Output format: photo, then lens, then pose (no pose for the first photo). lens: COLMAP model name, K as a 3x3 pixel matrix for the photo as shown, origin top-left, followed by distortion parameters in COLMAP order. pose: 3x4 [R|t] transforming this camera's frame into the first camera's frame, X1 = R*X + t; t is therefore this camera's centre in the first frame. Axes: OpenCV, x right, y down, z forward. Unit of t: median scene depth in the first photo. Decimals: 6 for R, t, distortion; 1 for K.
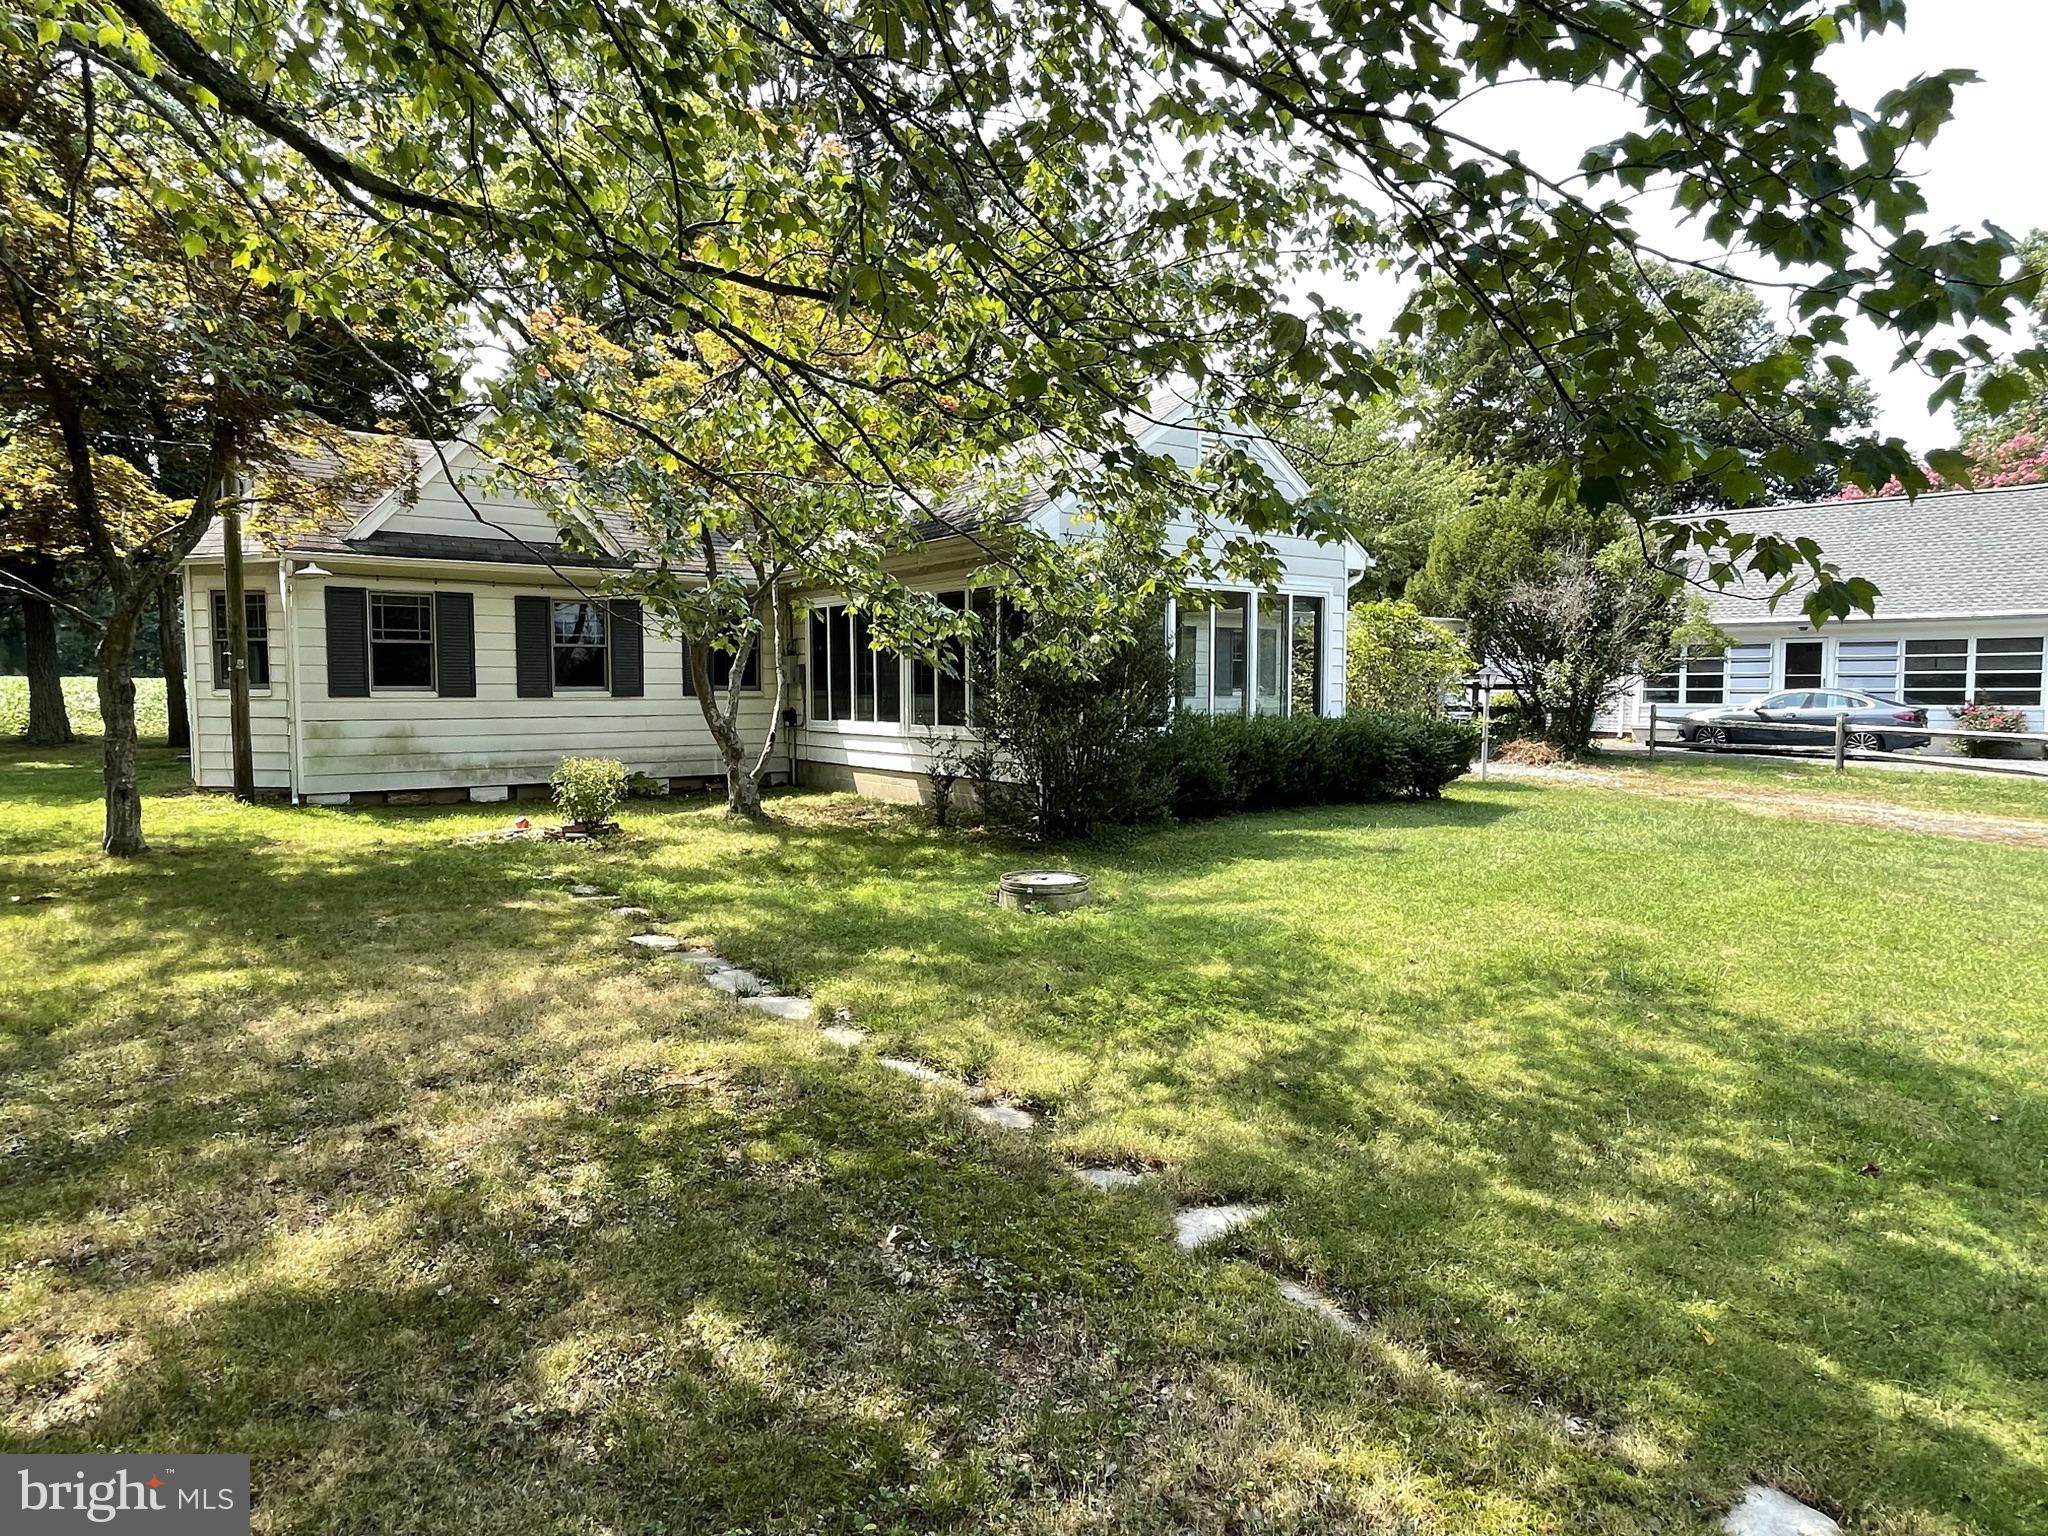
lens RADIAL K [[1187.2, 0, 1026.2], [0, 1187.2, 764.1], [0, 0, 1]] dist [0.002498, 0.001573]
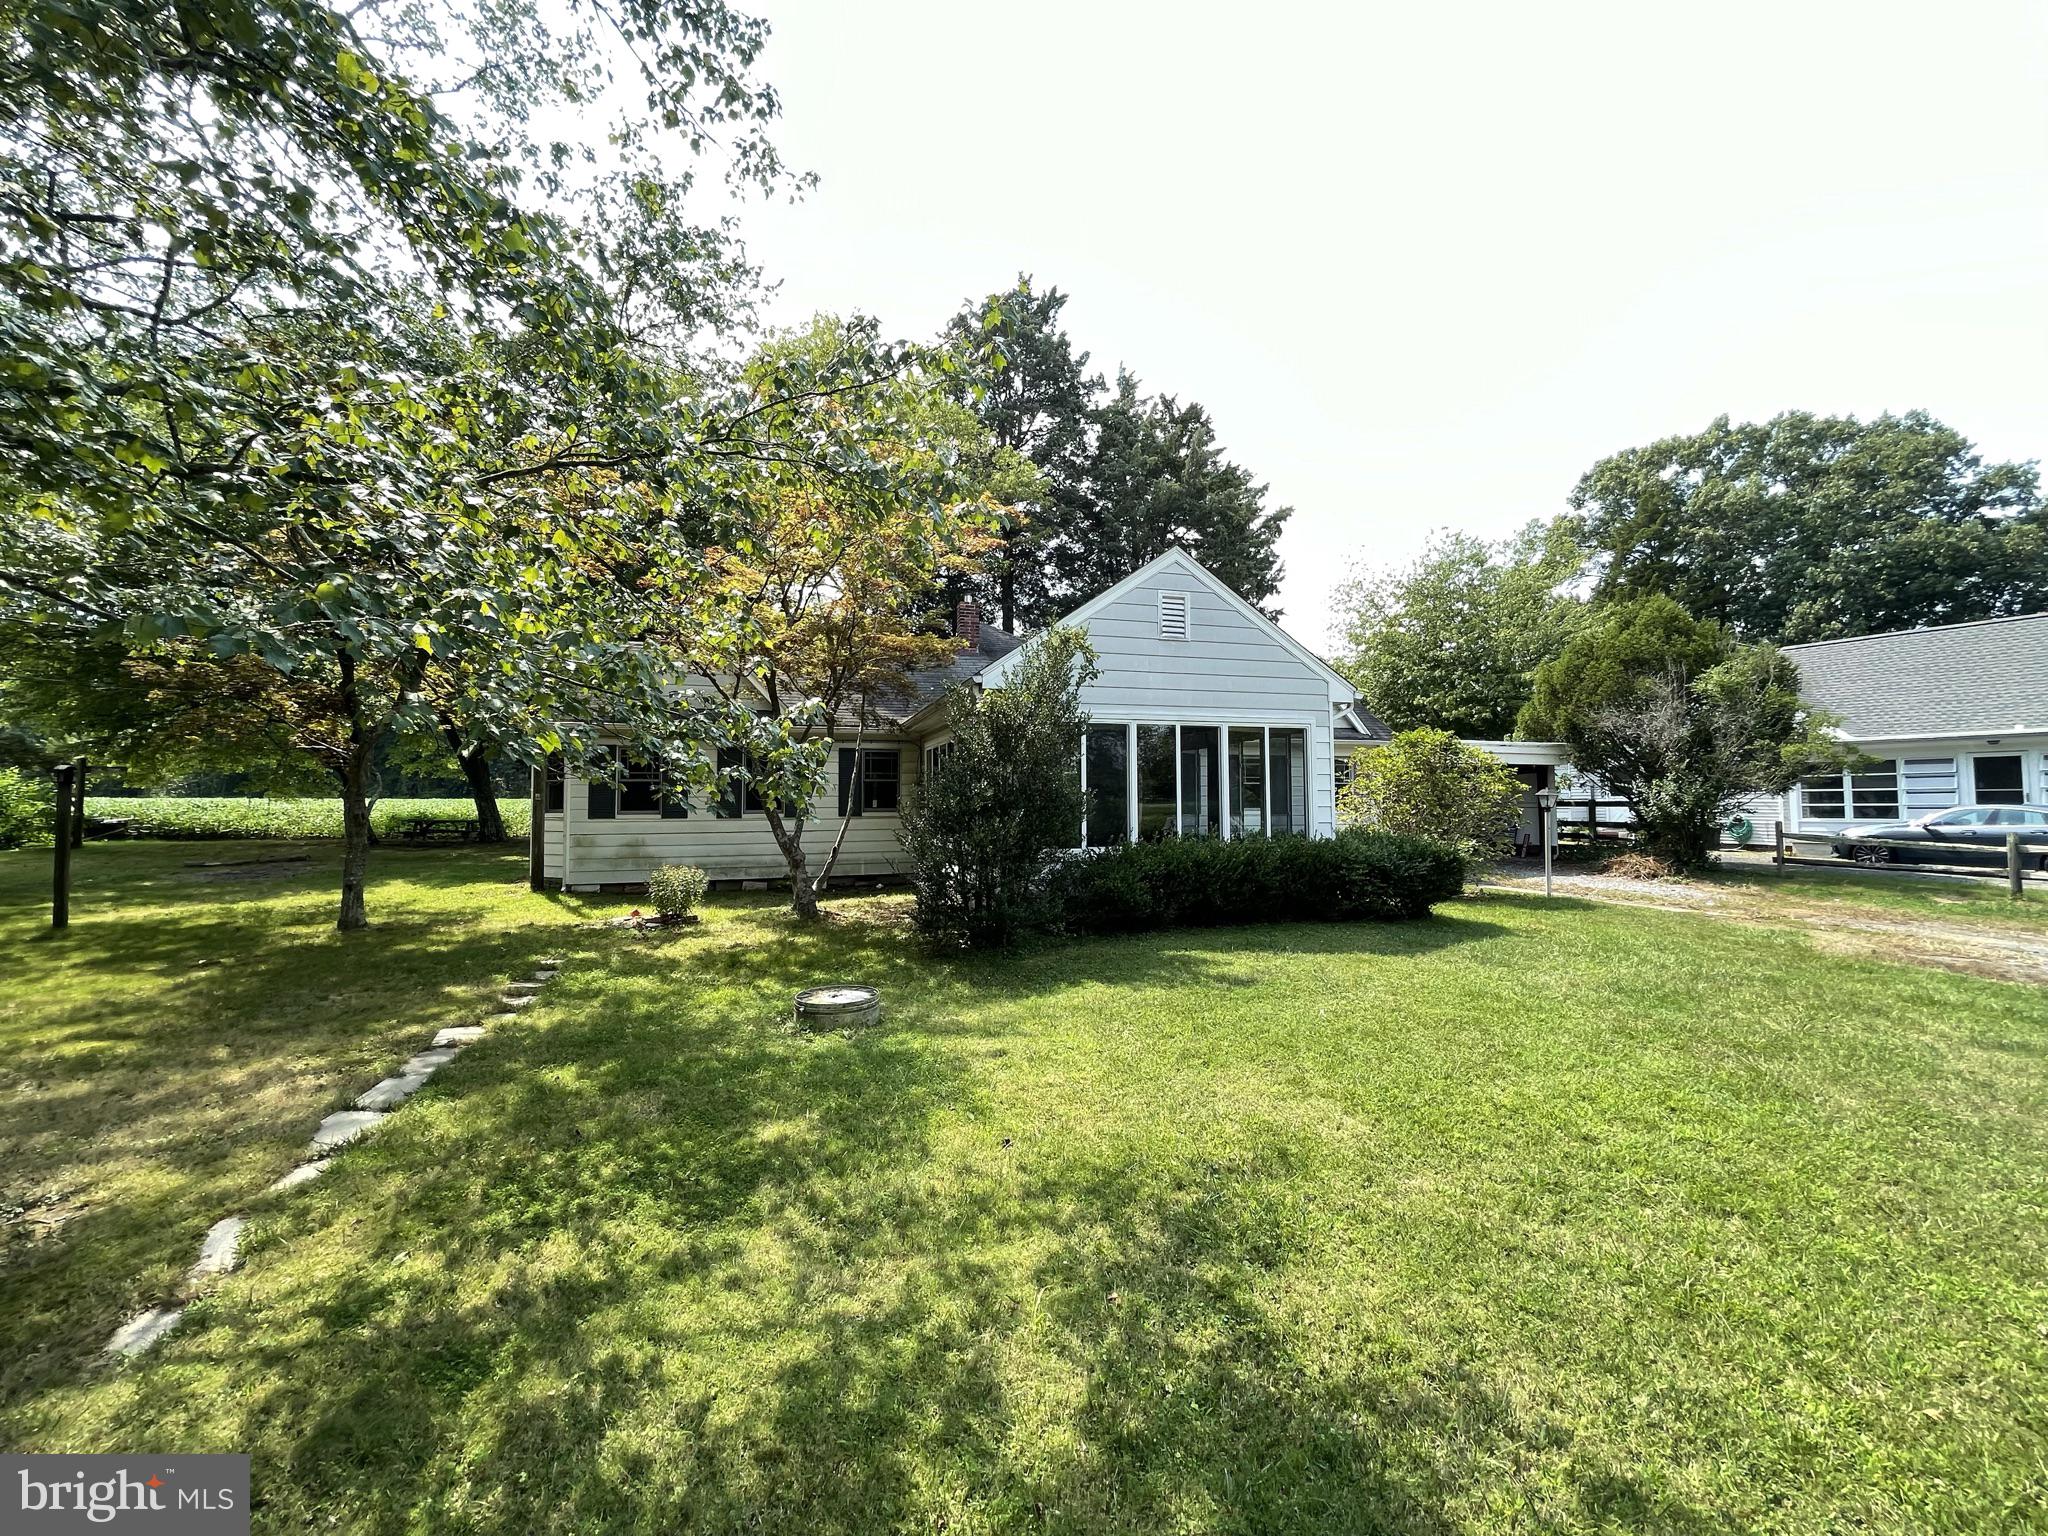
lens RADIAL K [[828.1, 0, 1024.0], [0, 828.1, 768.0], [0, 0, 1]] dist [-0.000604, -0.000134]
pose [[0.942277, -0.017201, -0.334392, 0.511658], [-0.017432, 0.994805, -0.100294, -0.044024], [0.334380, 0.100334, 0.937082, 0.381858]]
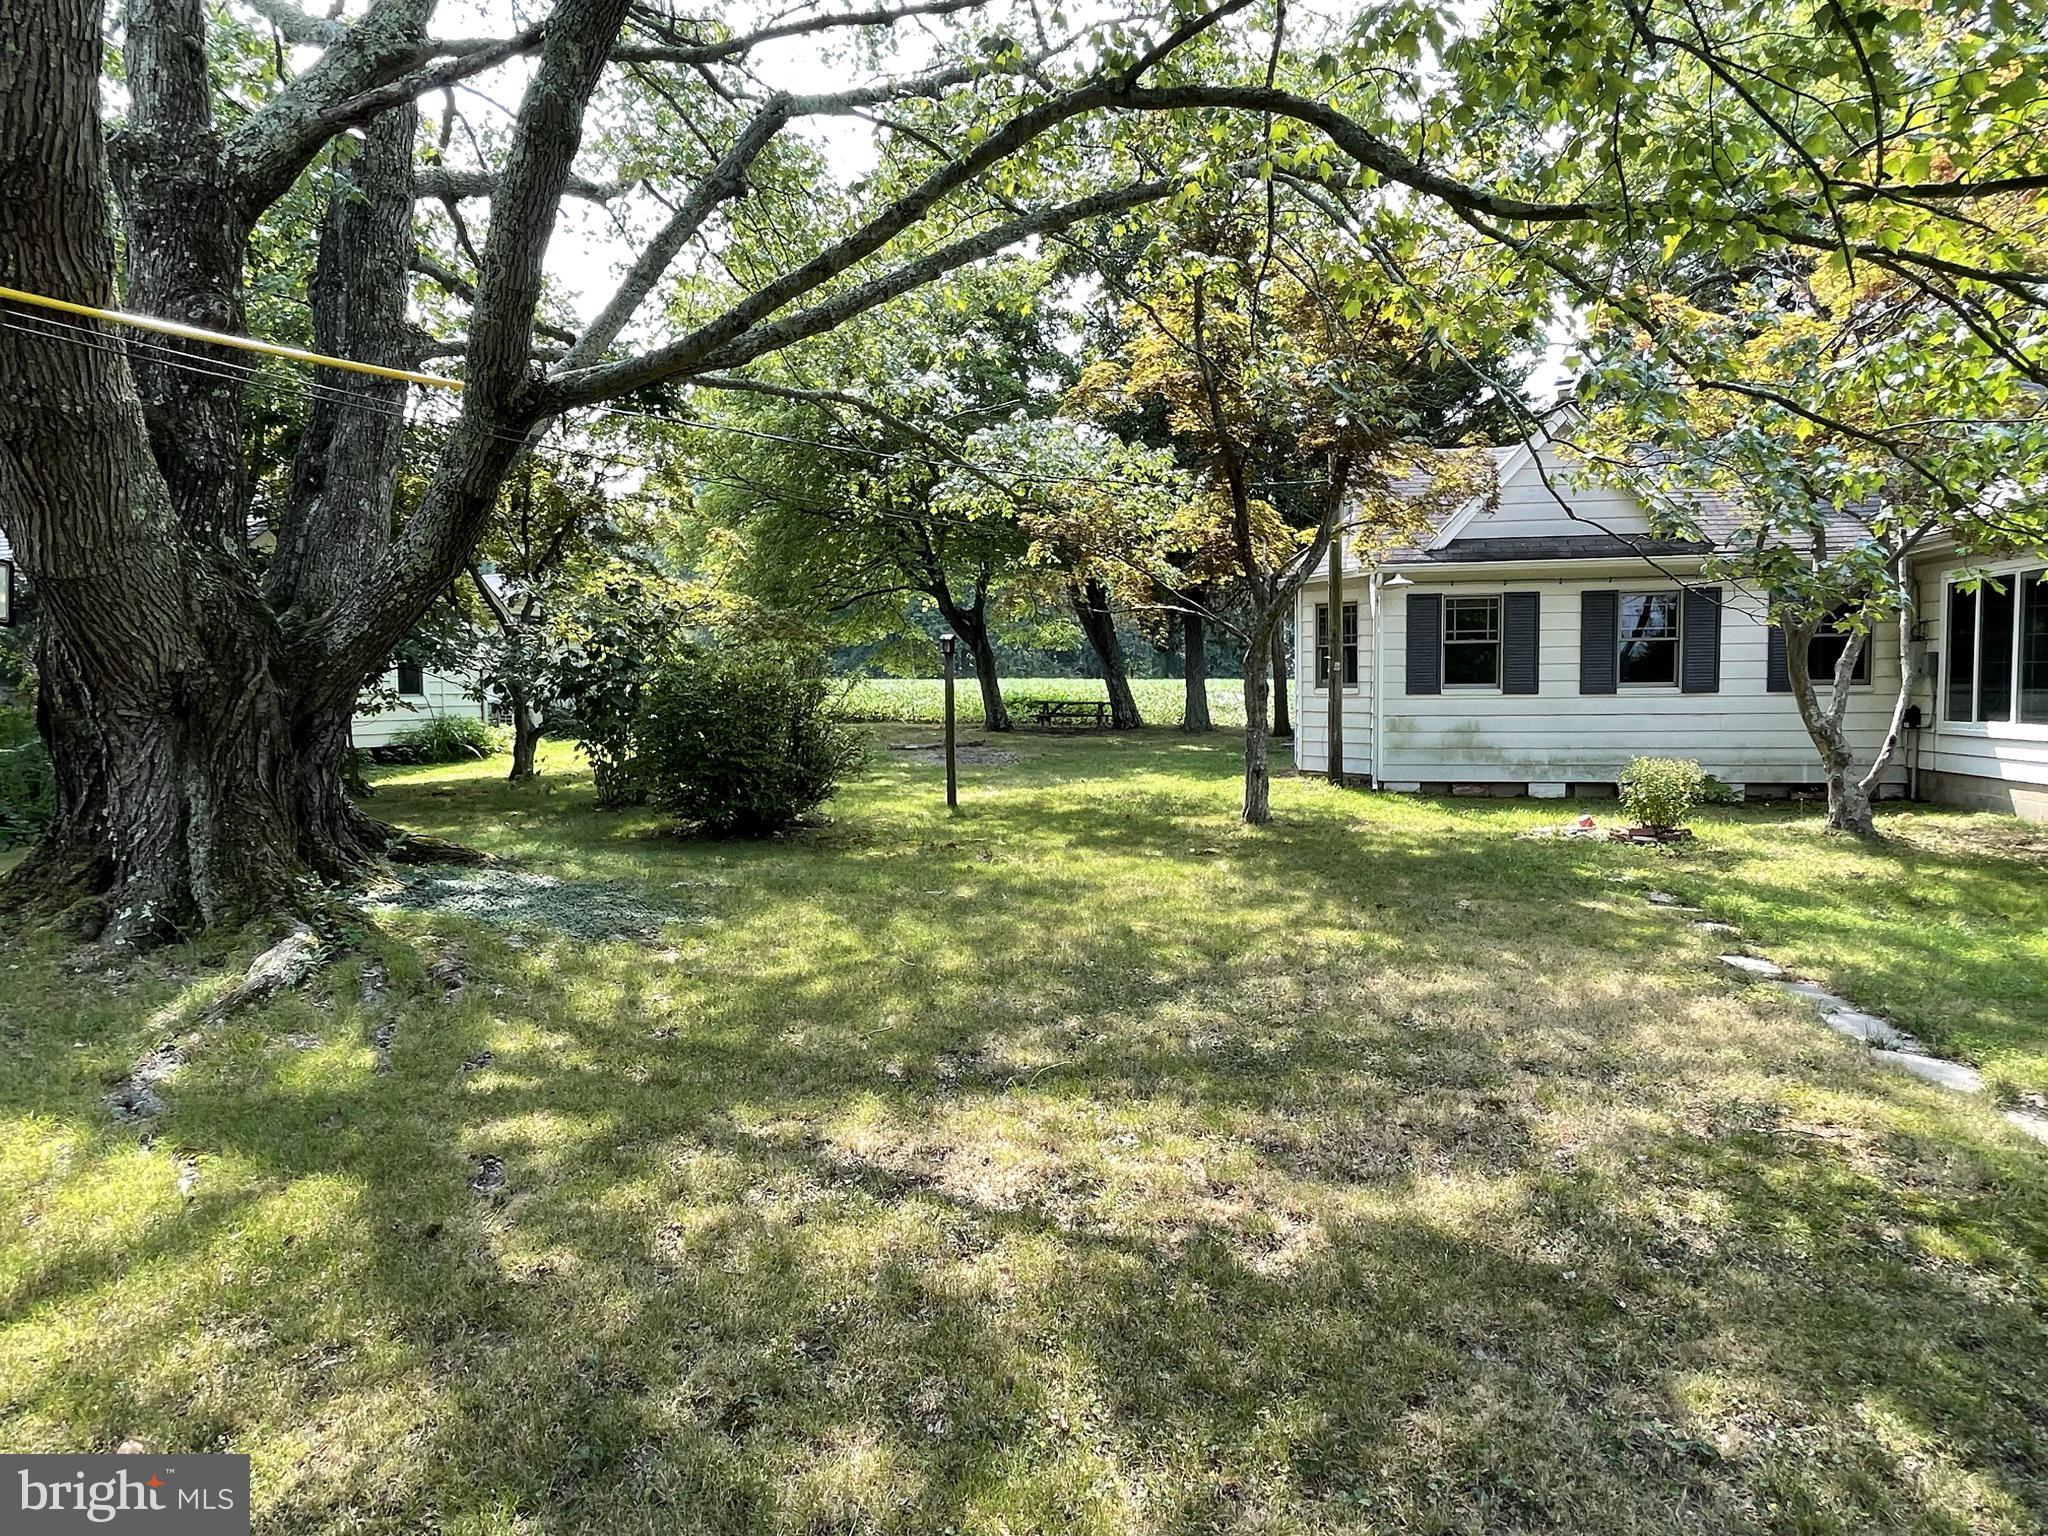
lens RADIAL K [[1187.2, 0, 1026.2], [0, 1187.2, 764.1], [0, 0, 1]] dist [0.002498, 0.001573]
pose [[0.683196, 0.040758, -0.729097, -0.036734], [-0.038690, 0.999059, 0.019595, 0.000572], [0.729210, 0.014821, 0.684130, -0.021843]]
